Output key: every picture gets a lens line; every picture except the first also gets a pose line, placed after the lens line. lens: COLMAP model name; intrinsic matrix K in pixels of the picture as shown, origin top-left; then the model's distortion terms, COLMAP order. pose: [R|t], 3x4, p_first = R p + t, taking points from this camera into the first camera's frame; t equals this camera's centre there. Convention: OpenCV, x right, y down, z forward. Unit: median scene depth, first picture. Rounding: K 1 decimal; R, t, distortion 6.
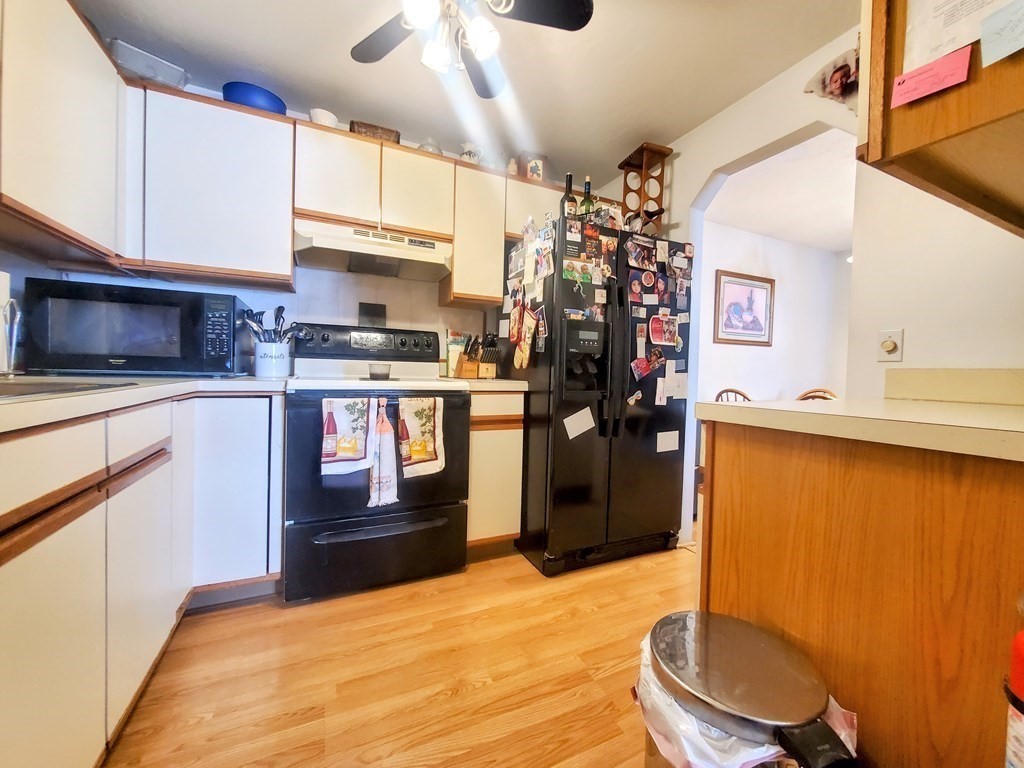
lens RADIAL K [[405.8, 0, 512.9], [0, 405.8, 384.1], [0, 0, 1]] dist [-0.003555, -0.001316]
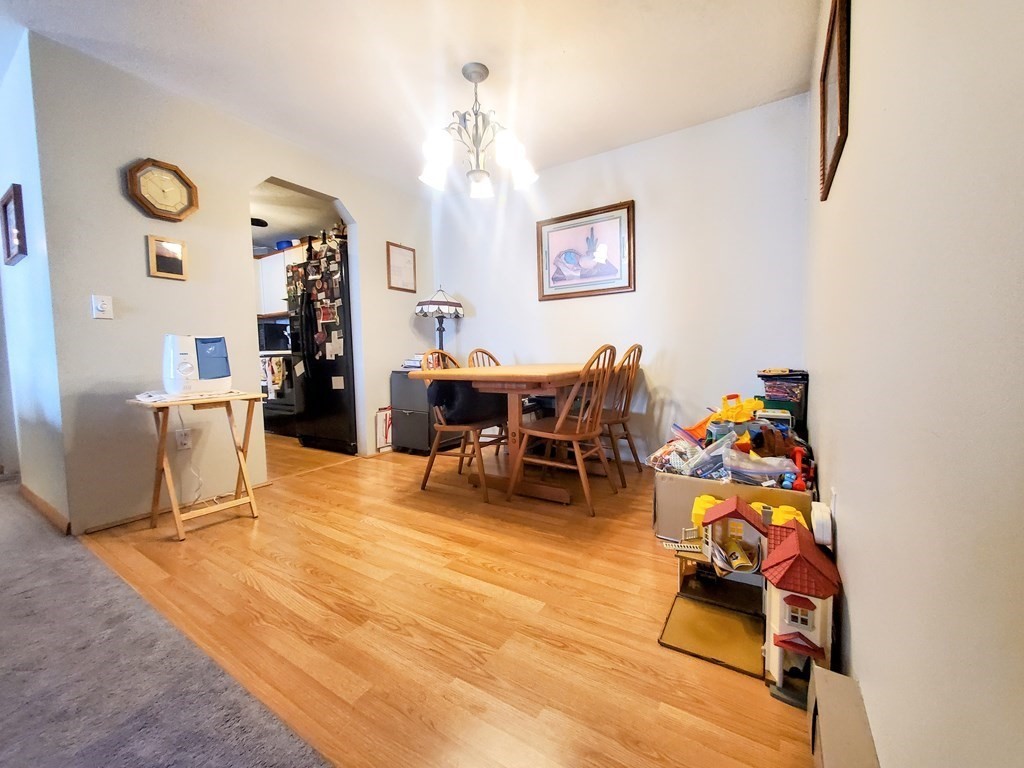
lens RADIAL K [[405.8, 0, 516.8], [0, 405.8, 381.3], [0, 0, 1]] dist [-0.003555, -0.001316]
pose [[0.537188, 0.020027, -0.843225, 2.194966], [0.003418, 0.999658, 0.025920, 0.102141], [0.843455, -0.016806, 0.536936, 0.781399]]
